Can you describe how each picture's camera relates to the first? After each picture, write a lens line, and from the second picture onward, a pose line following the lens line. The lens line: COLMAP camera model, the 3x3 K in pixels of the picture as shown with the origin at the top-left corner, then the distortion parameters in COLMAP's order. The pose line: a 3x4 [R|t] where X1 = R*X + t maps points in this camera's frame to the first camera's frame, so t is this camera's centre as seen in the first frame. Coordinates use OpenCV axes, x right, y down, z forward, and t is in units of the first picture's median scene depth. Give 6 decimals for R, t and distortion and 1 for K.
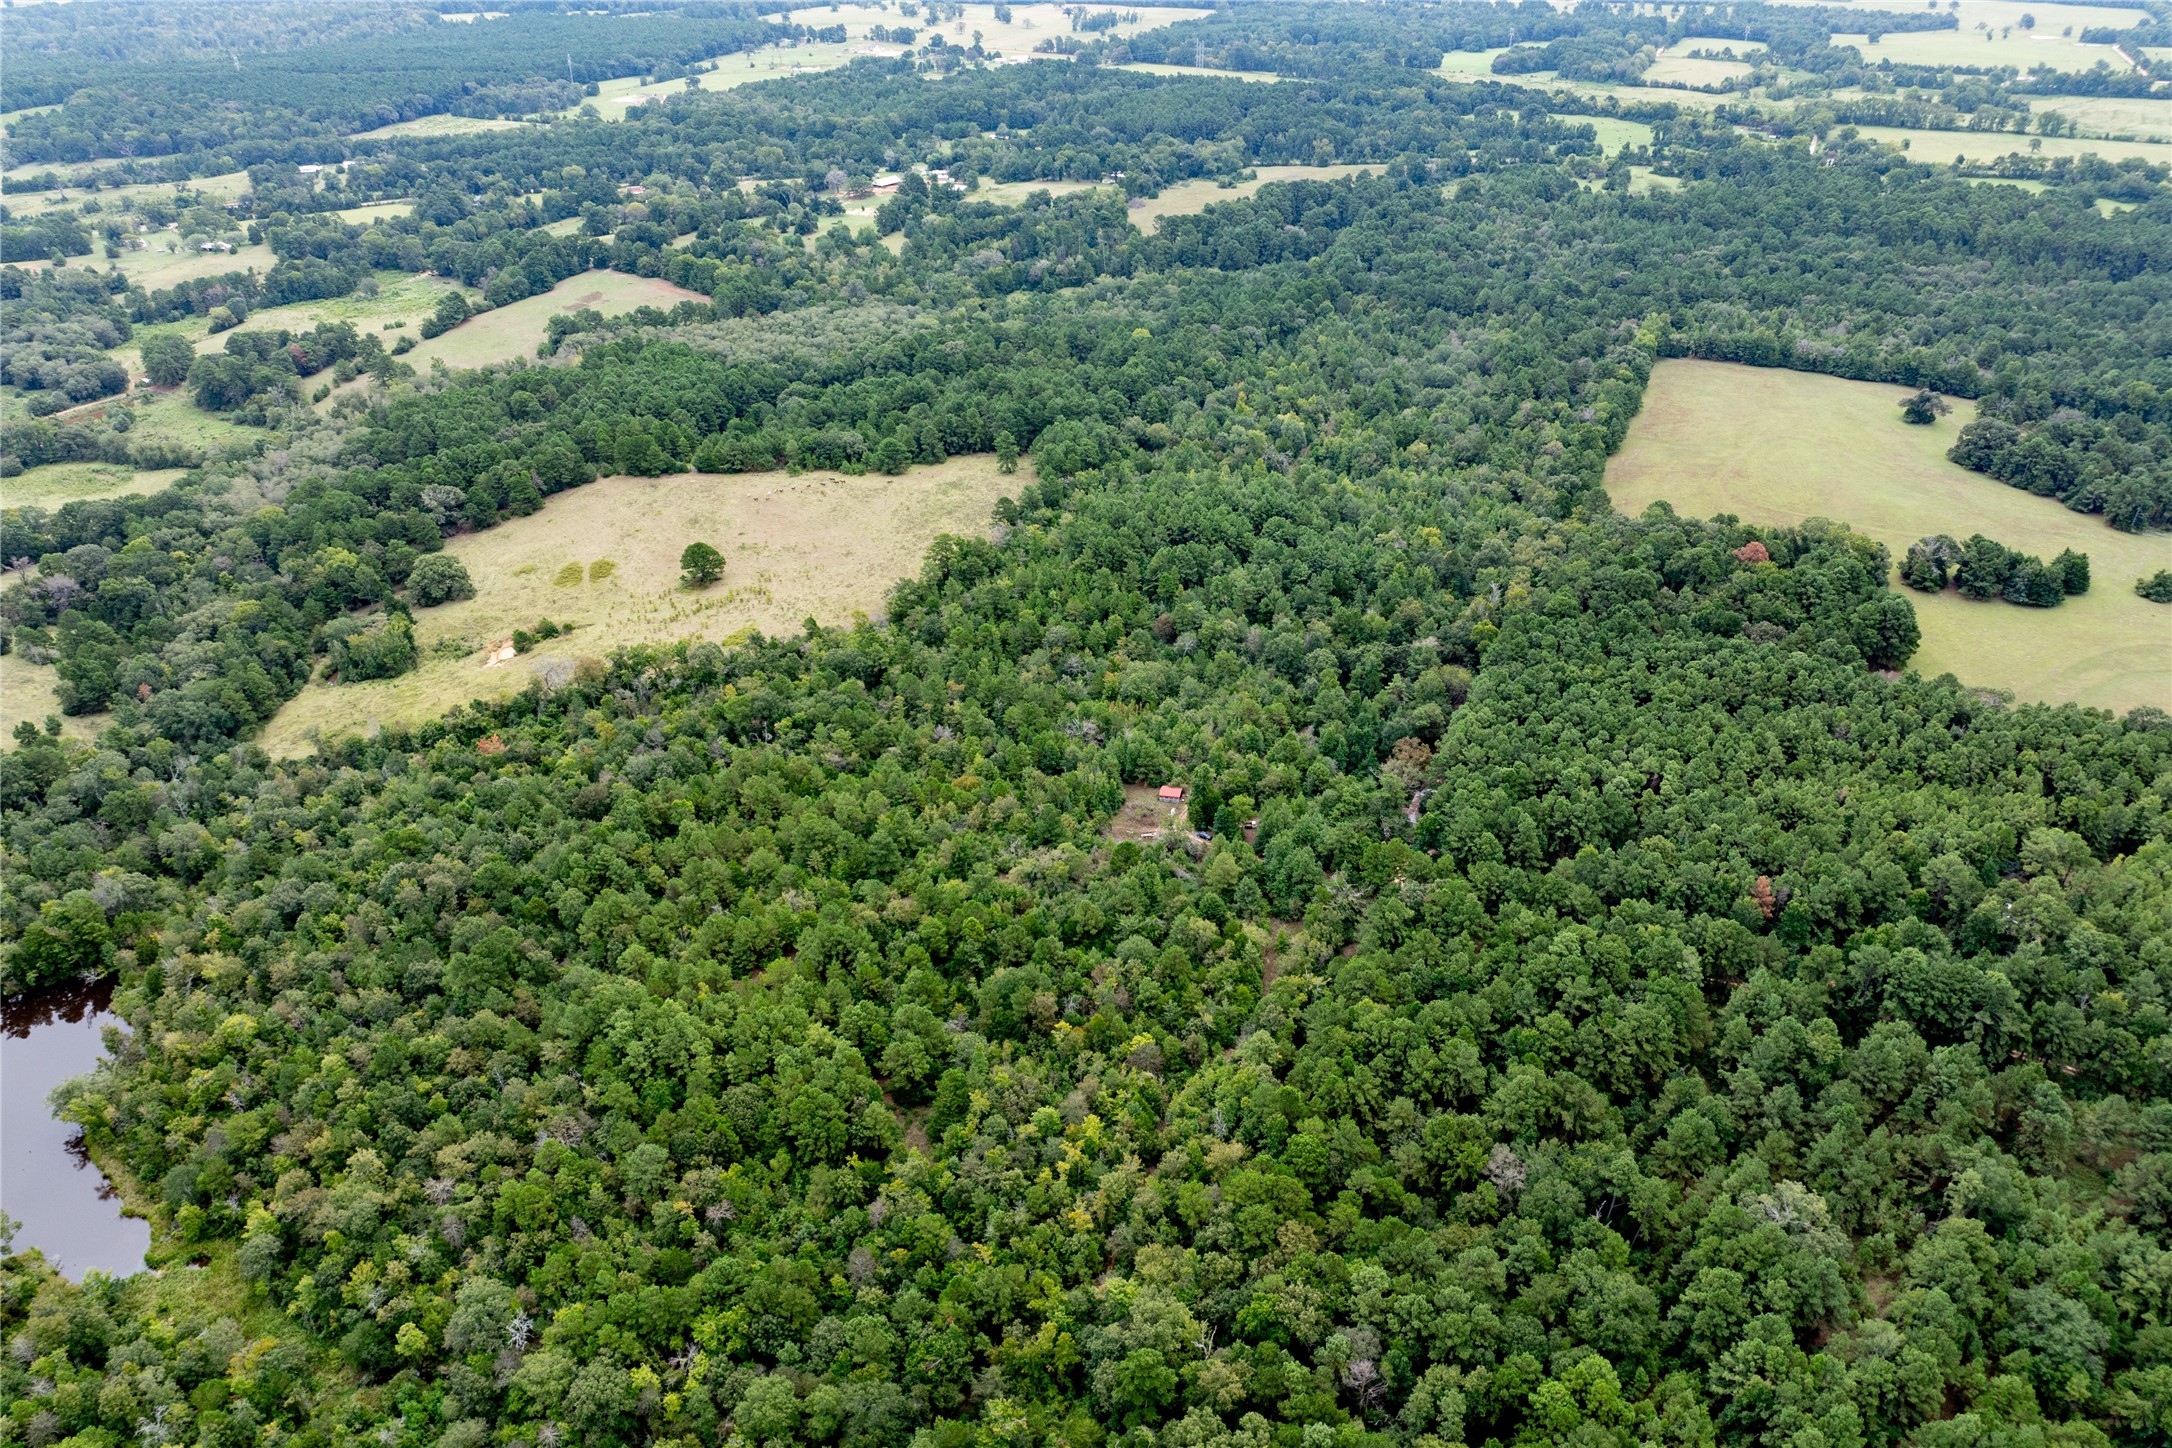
lens RADIAL K [[1531.5, 0, 1097.0], [0, 1531.5, 703.3], [0, 0, 1]] dist [-0.044063, 0.010193]
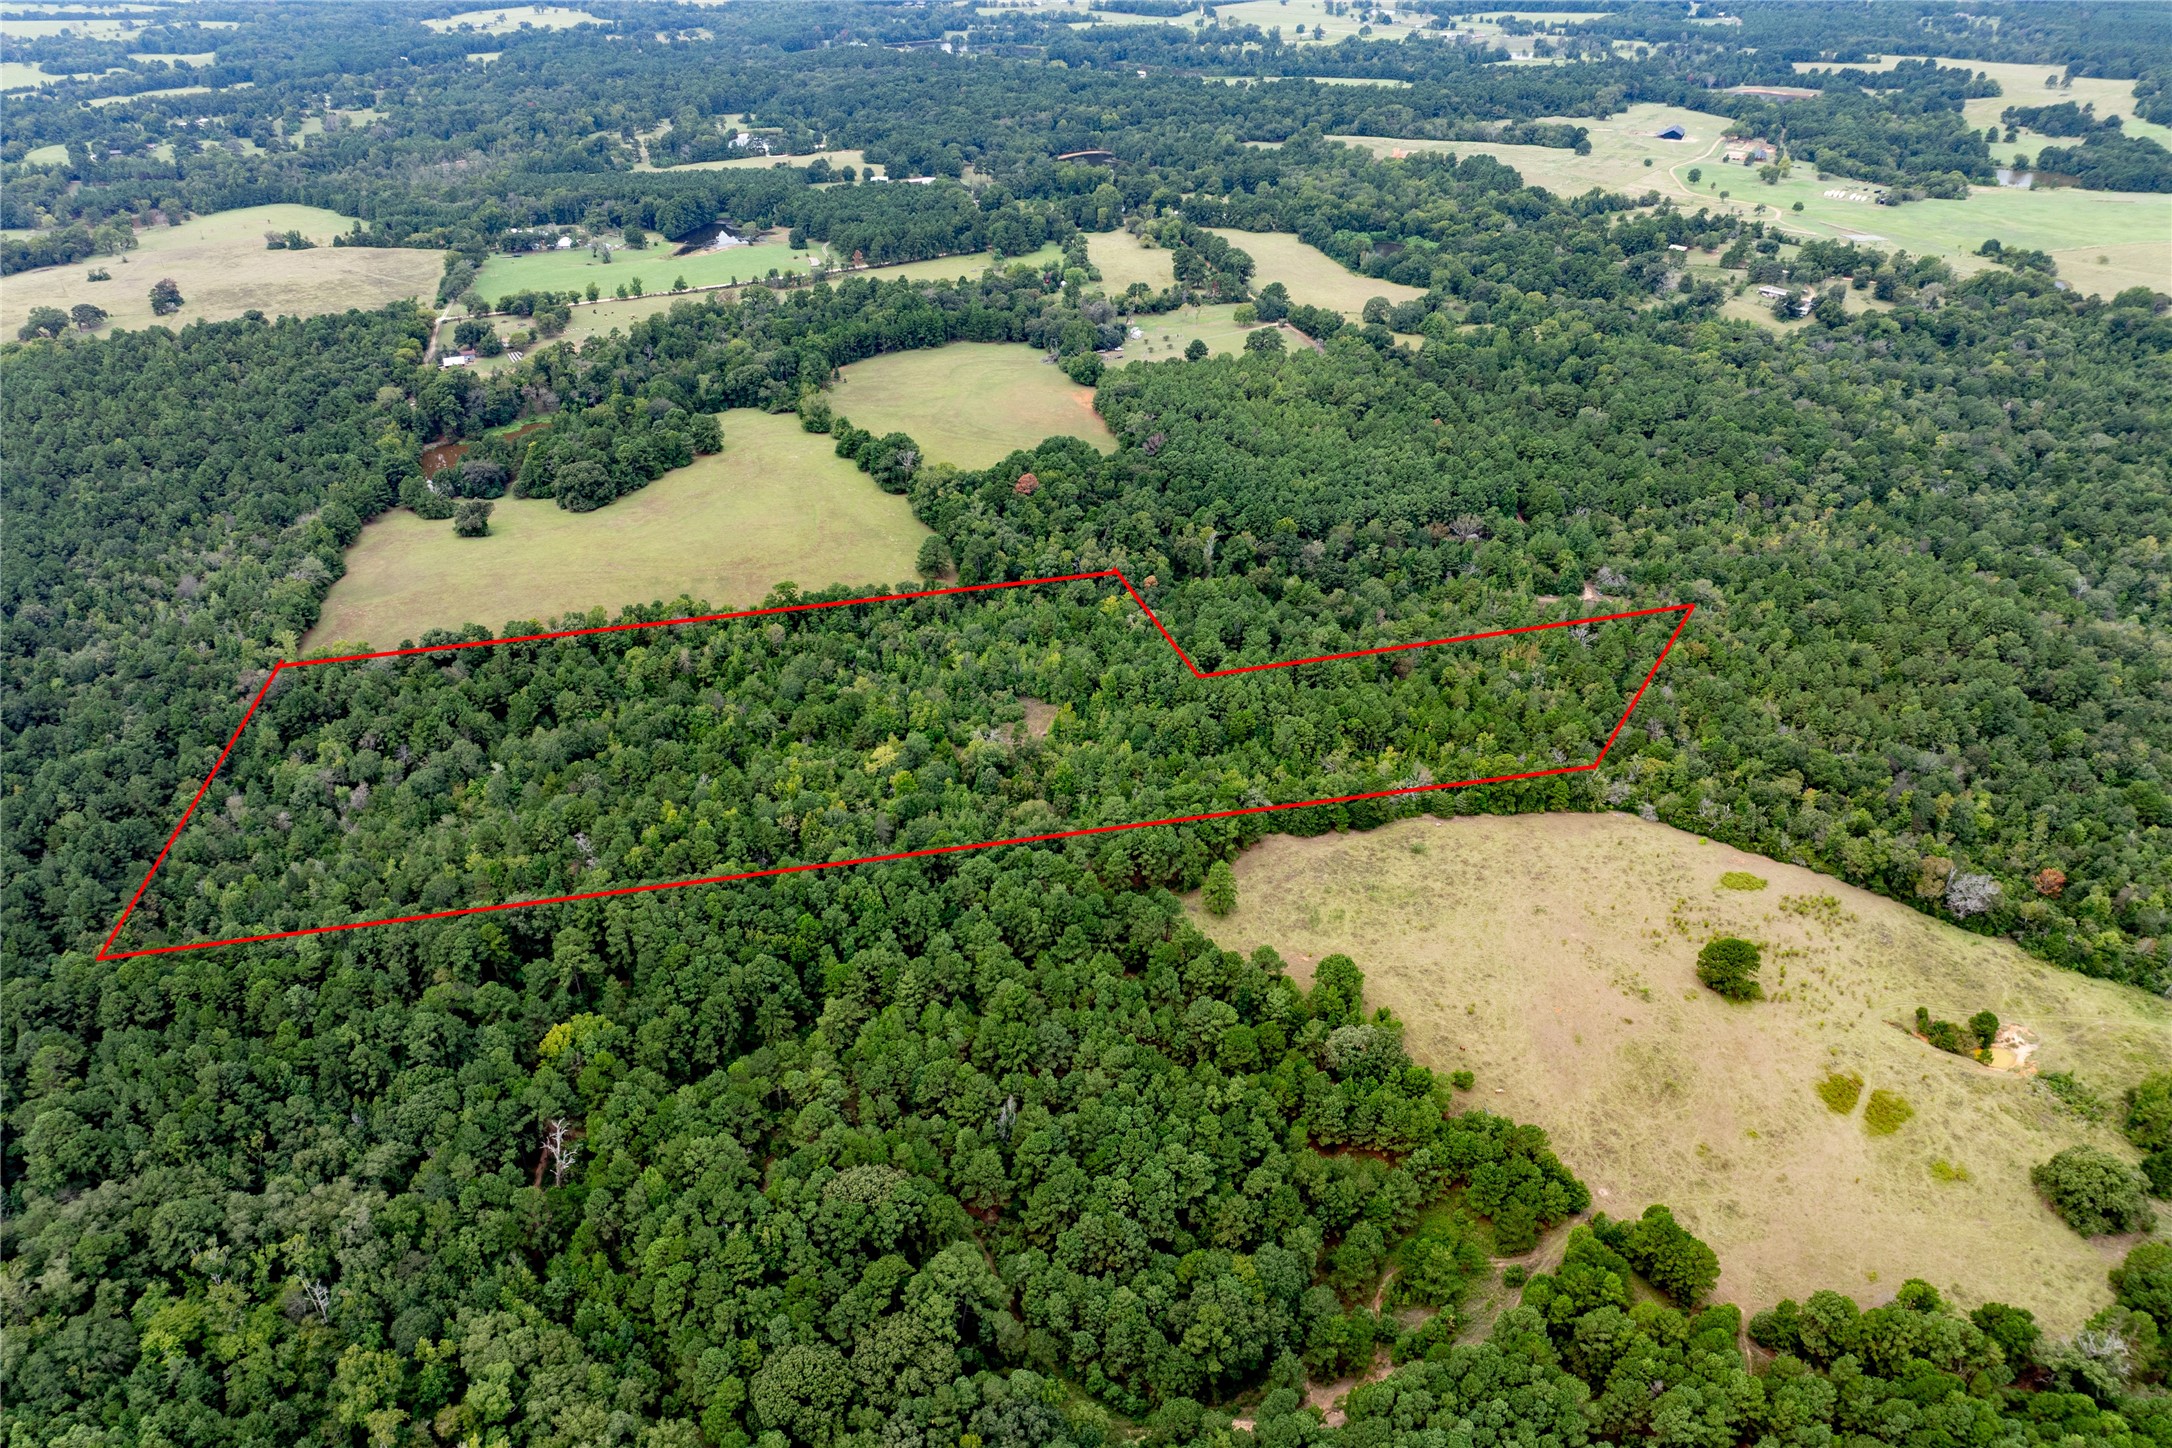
lens RADIAL K [[1531.5, 0, 1097.0], [0, 1531.5, 703.3], [0, 0, 1]] dist [-0.044063, 0.010193]
pose [[-0.623872, -0.385689, 0.679726, -0.419381], [0.398084, 0.591629, 0.701074, -0.654110], [-0.672542, 0.707968, -0.215564, 1.023838]]
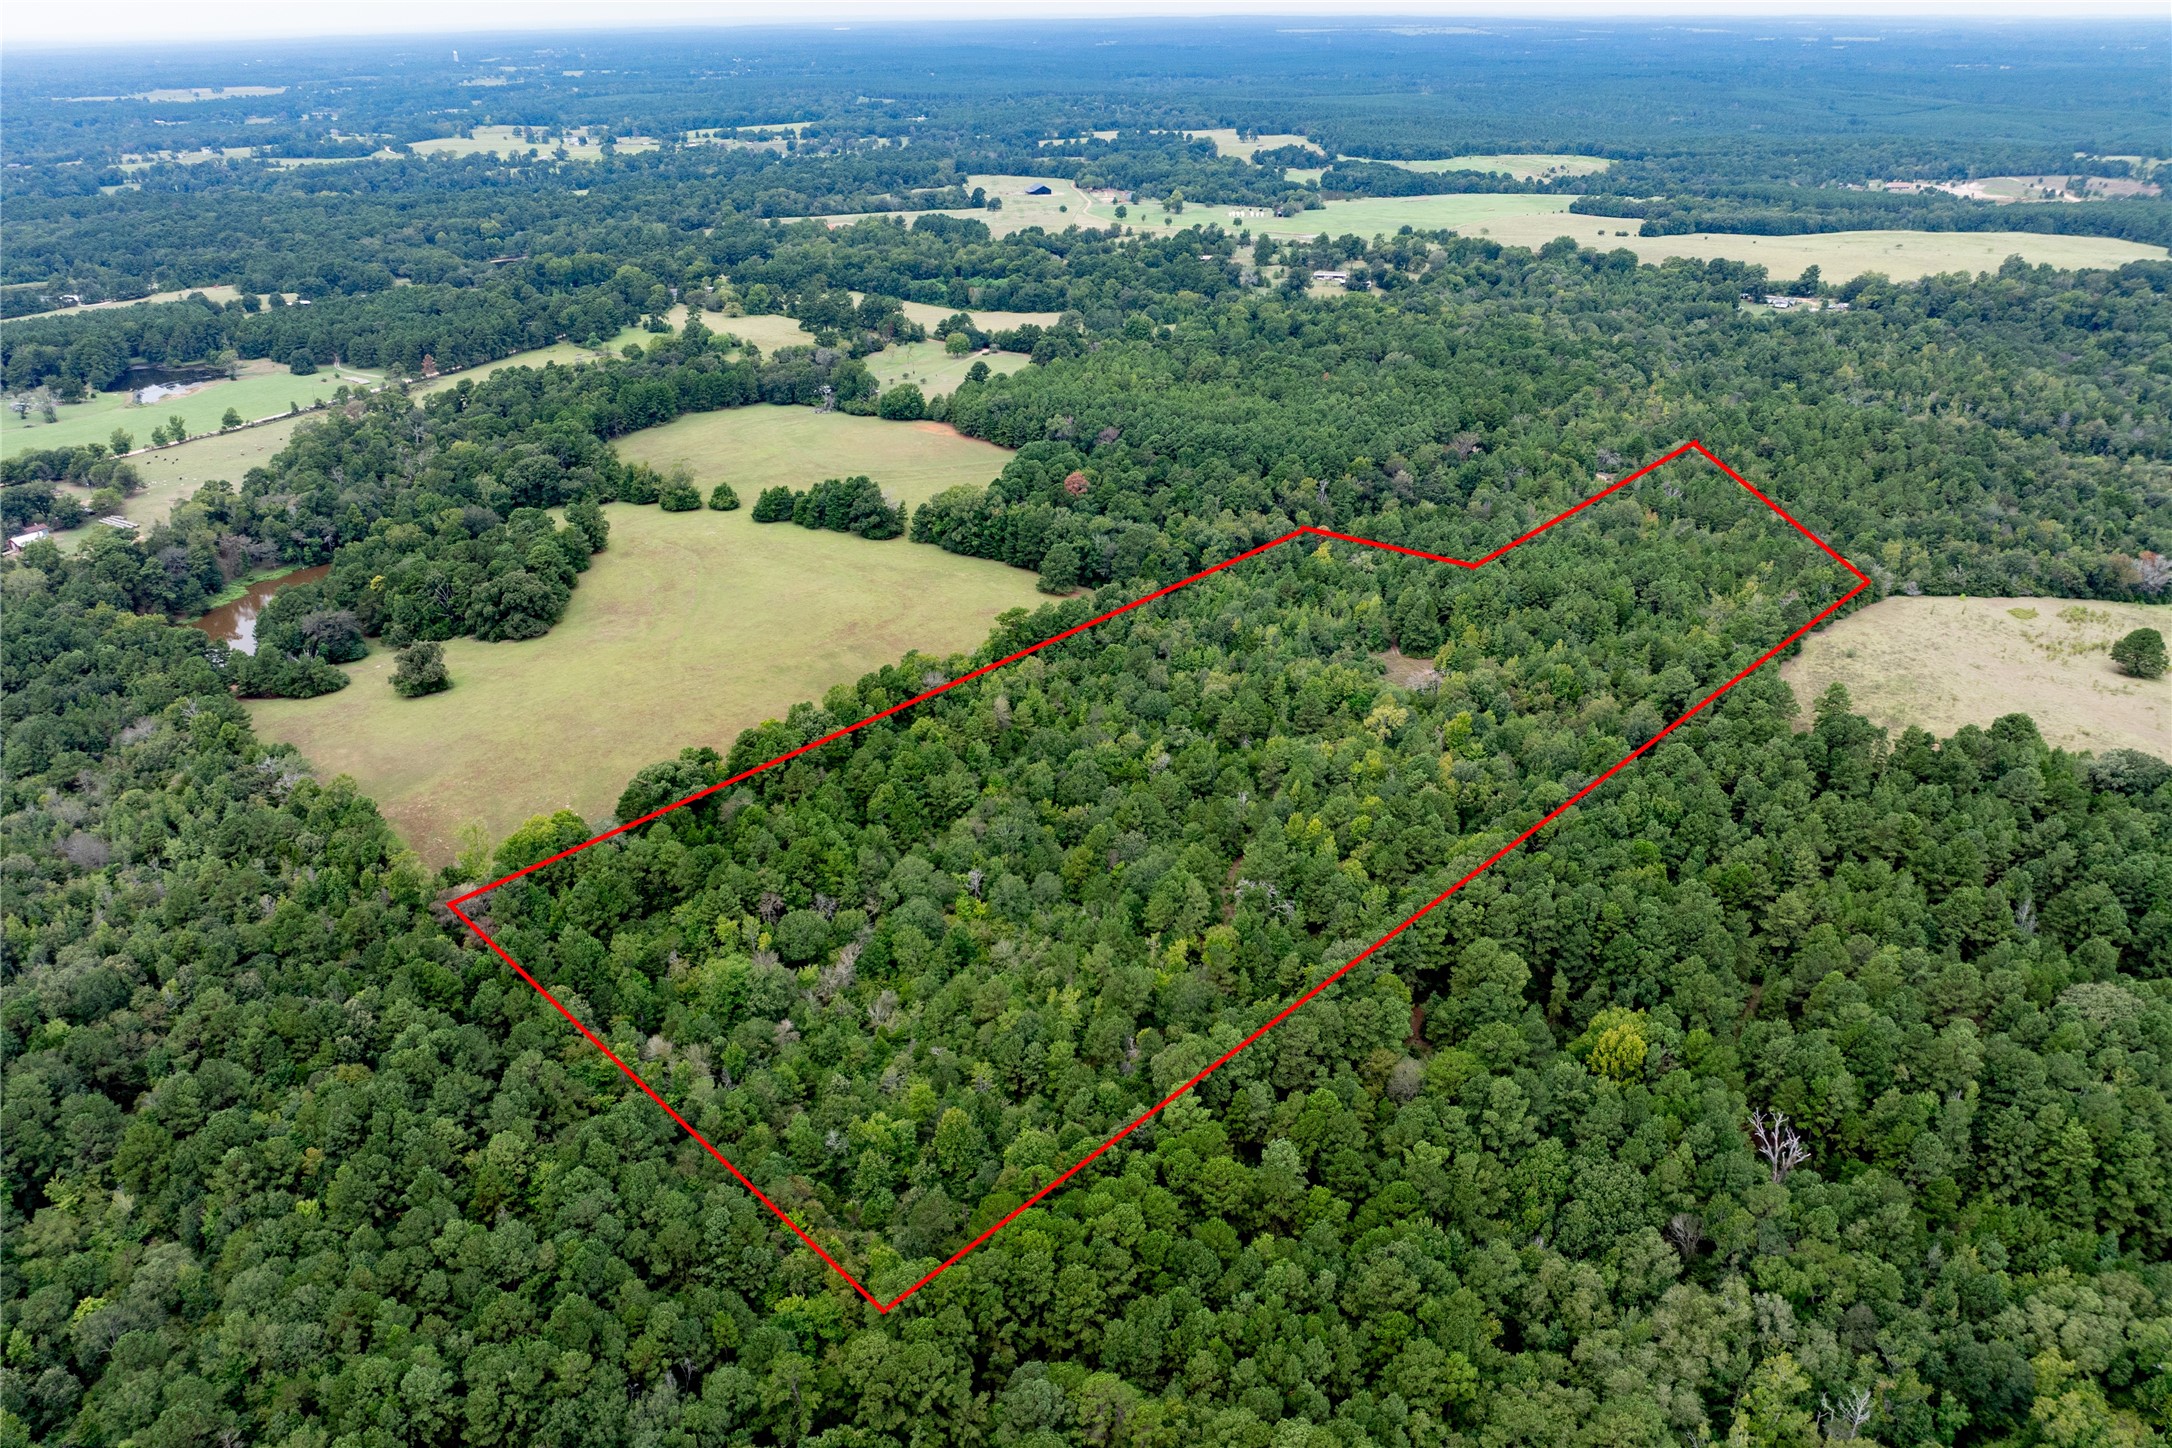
lens RADIAL K [[1531.5, 0, 1097.0], [0, 1531.5, 703.3], [0, 0, 1]] dist [-0.044063, 0.010193]
pose [[-0.959829, -0.106926, 0.259413, 0.073957], [0.151051, 0.582223, 0.798874, -0.688870], [-0.236457, 0.805967, -0.542683, 1.310461]]
